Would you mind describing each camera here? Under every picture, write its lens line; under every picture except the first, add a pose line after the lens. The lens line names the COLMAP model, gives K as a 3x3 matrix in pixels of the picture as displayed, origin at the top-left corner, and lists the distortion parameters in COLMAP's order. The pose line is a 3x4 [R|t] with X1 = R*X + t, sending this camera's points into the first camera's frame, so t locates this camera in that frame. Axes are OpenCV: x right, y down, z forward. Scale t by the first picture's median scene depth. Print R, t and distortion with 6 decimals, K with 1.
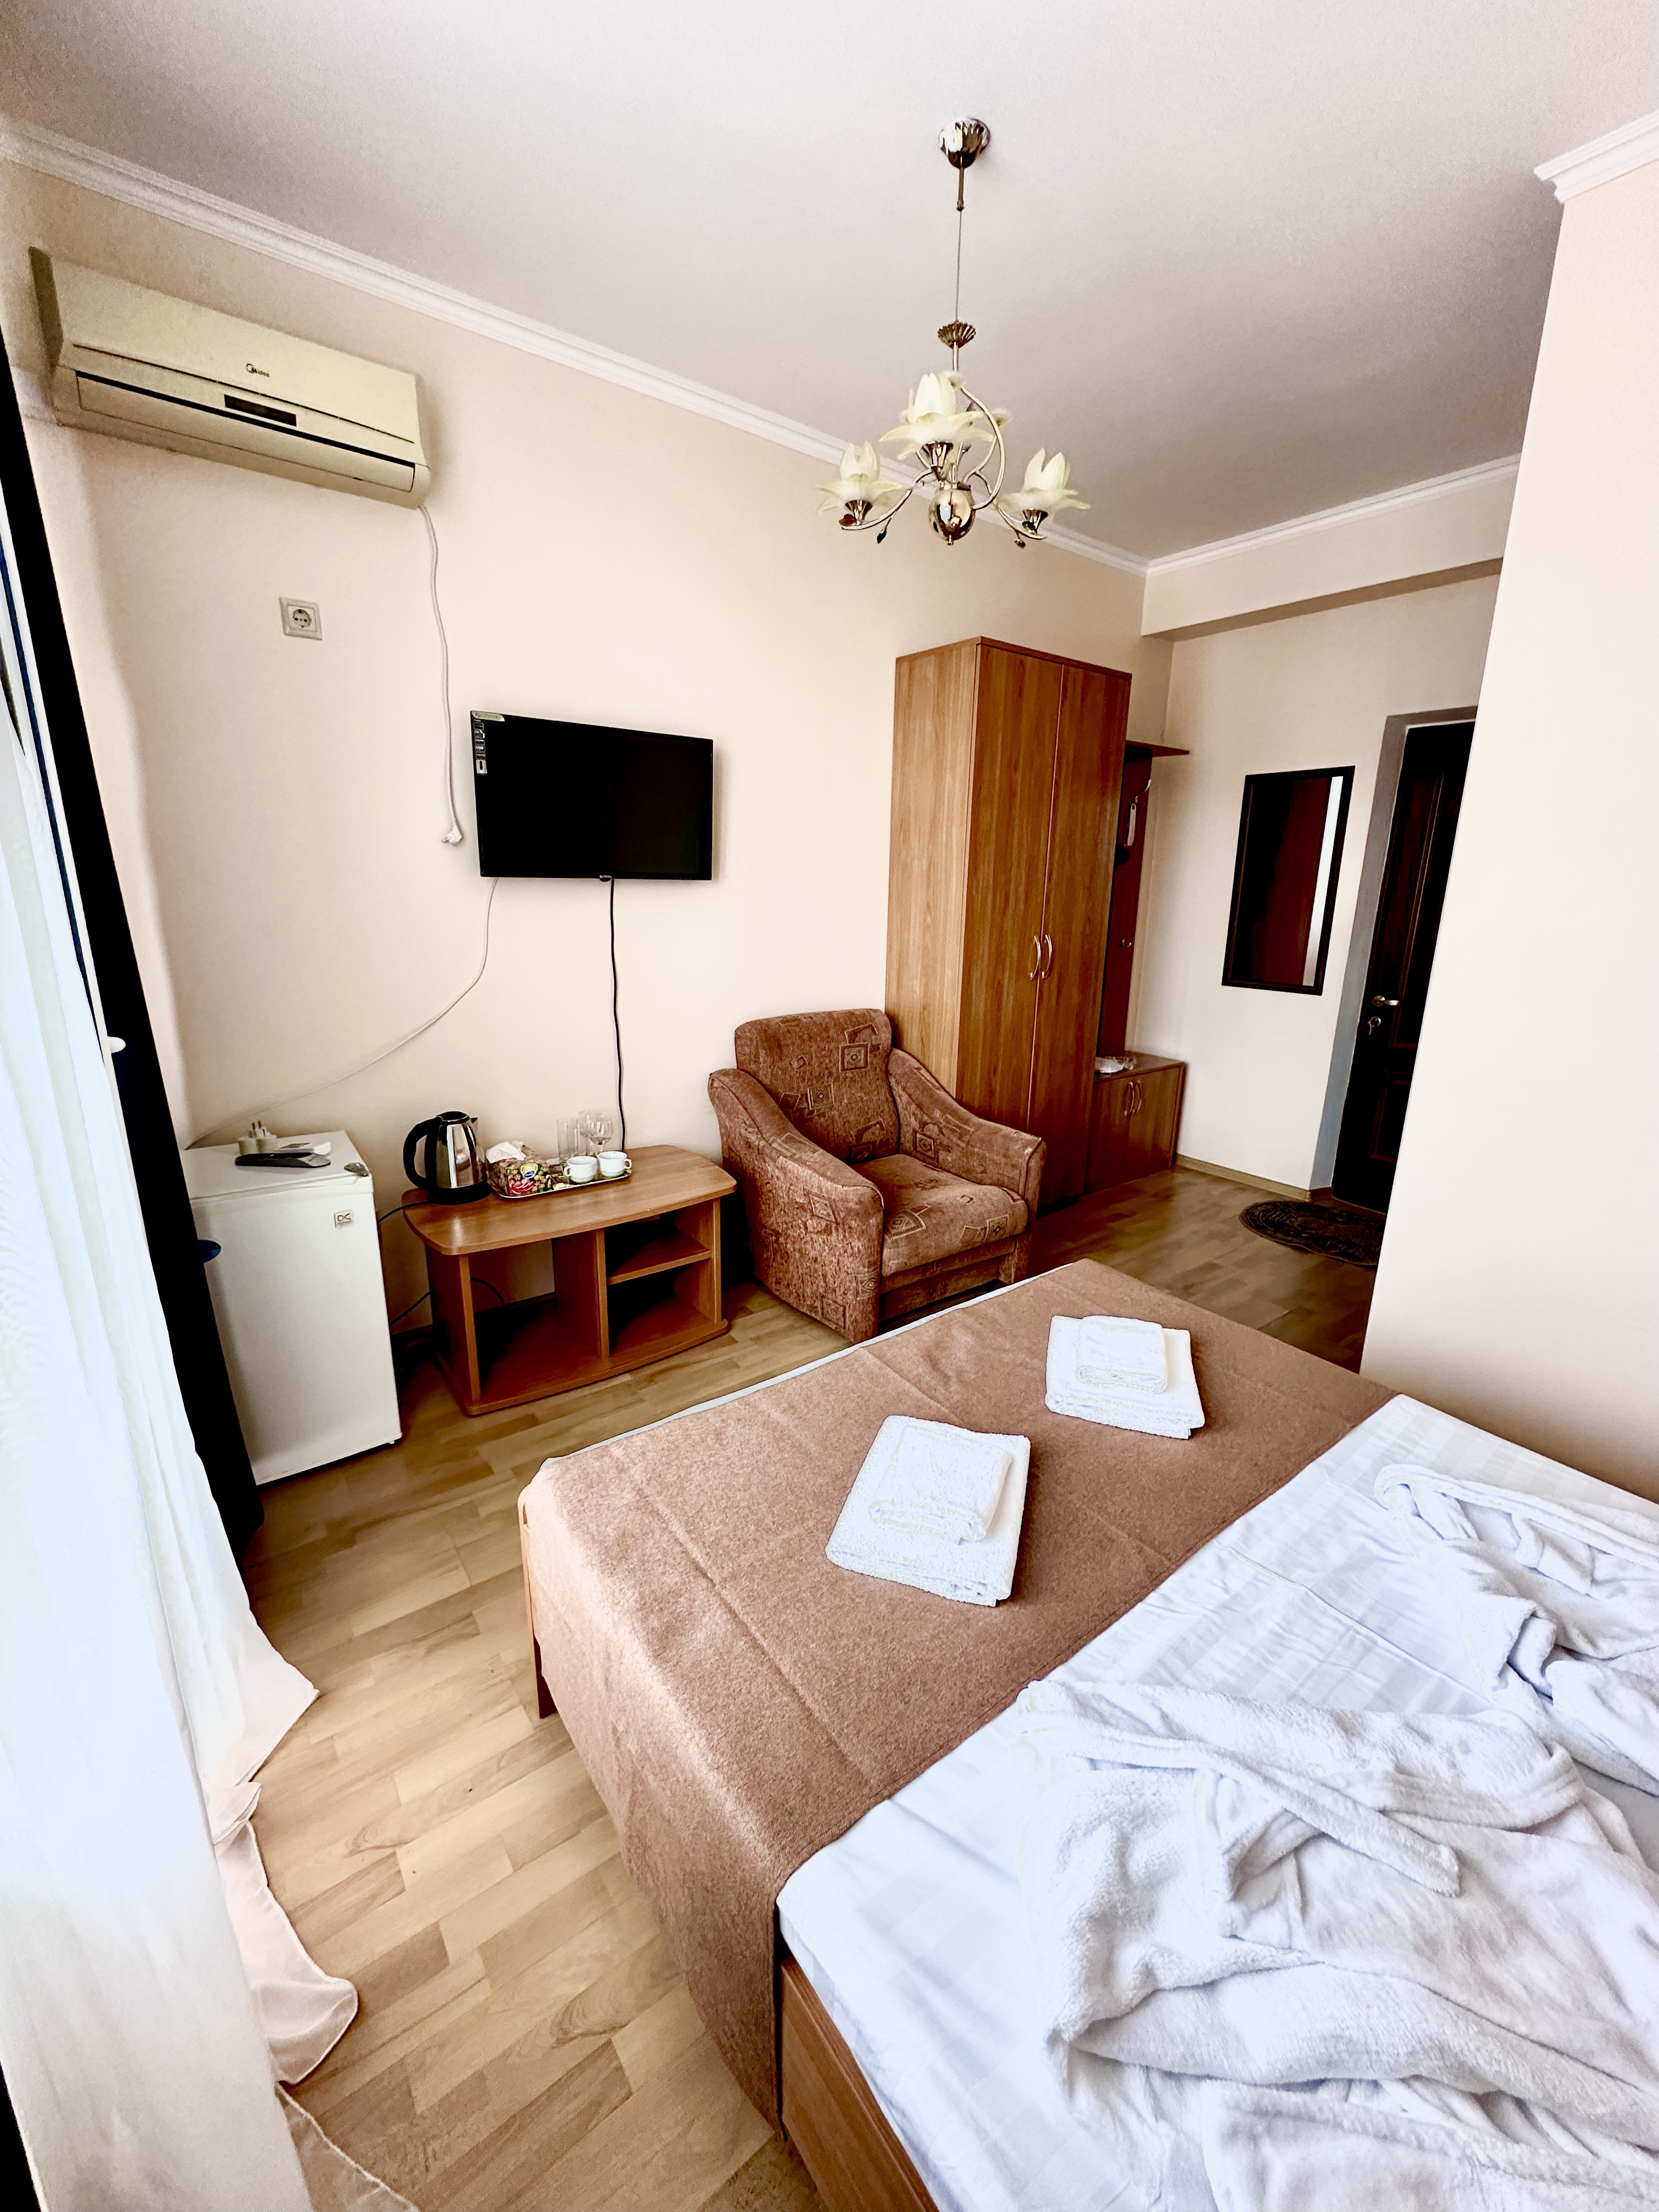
lens RADIAL K [[881.1, 0, 836.2], [0, 881.1, 1103.7], [0, 0, 1]] dist [-0.003686, 0.000815]
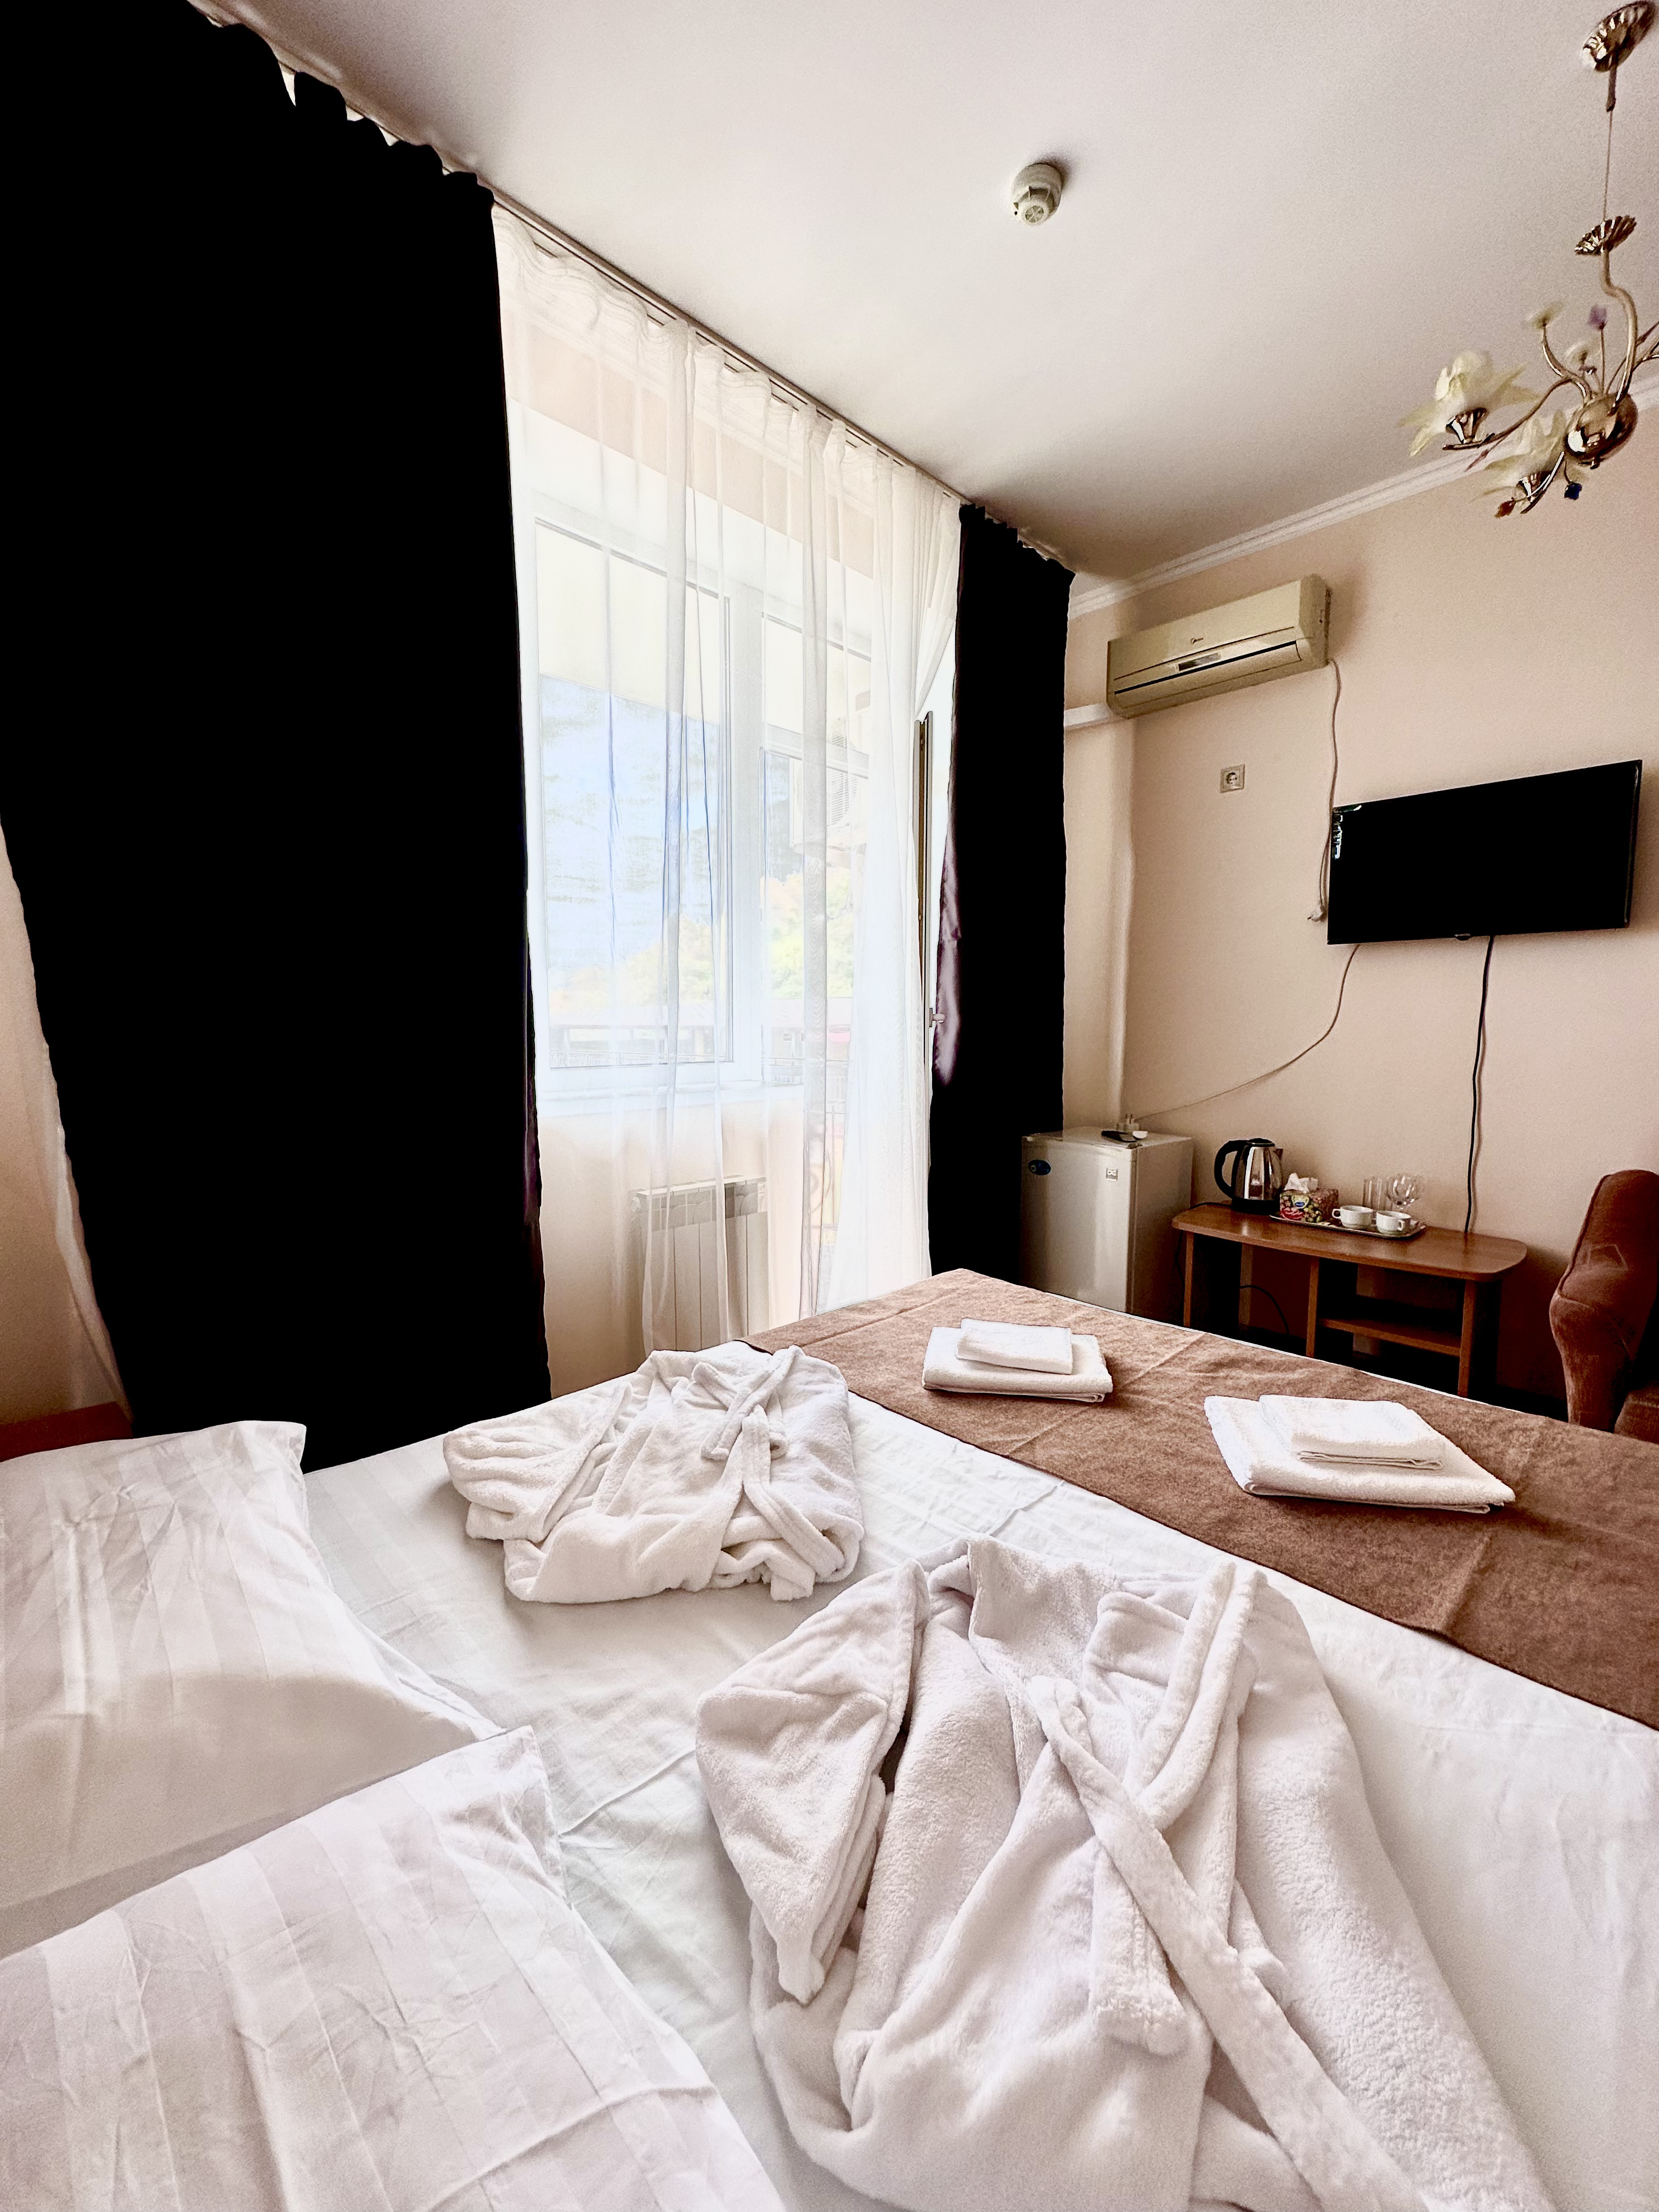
lens RADIAL K [[881.1, 0, 836.2], [0, 881.1, 1103.7], [0, 0, 1]] dist [-0.003686, 0.000815]
pose [[0.116073, 0.073552, -0.990514, 0.815827], [-0.246952, 0.968076, 0.042947, 0.067092], [0.962051, 0.239624, 0.130531, 0.324112]]
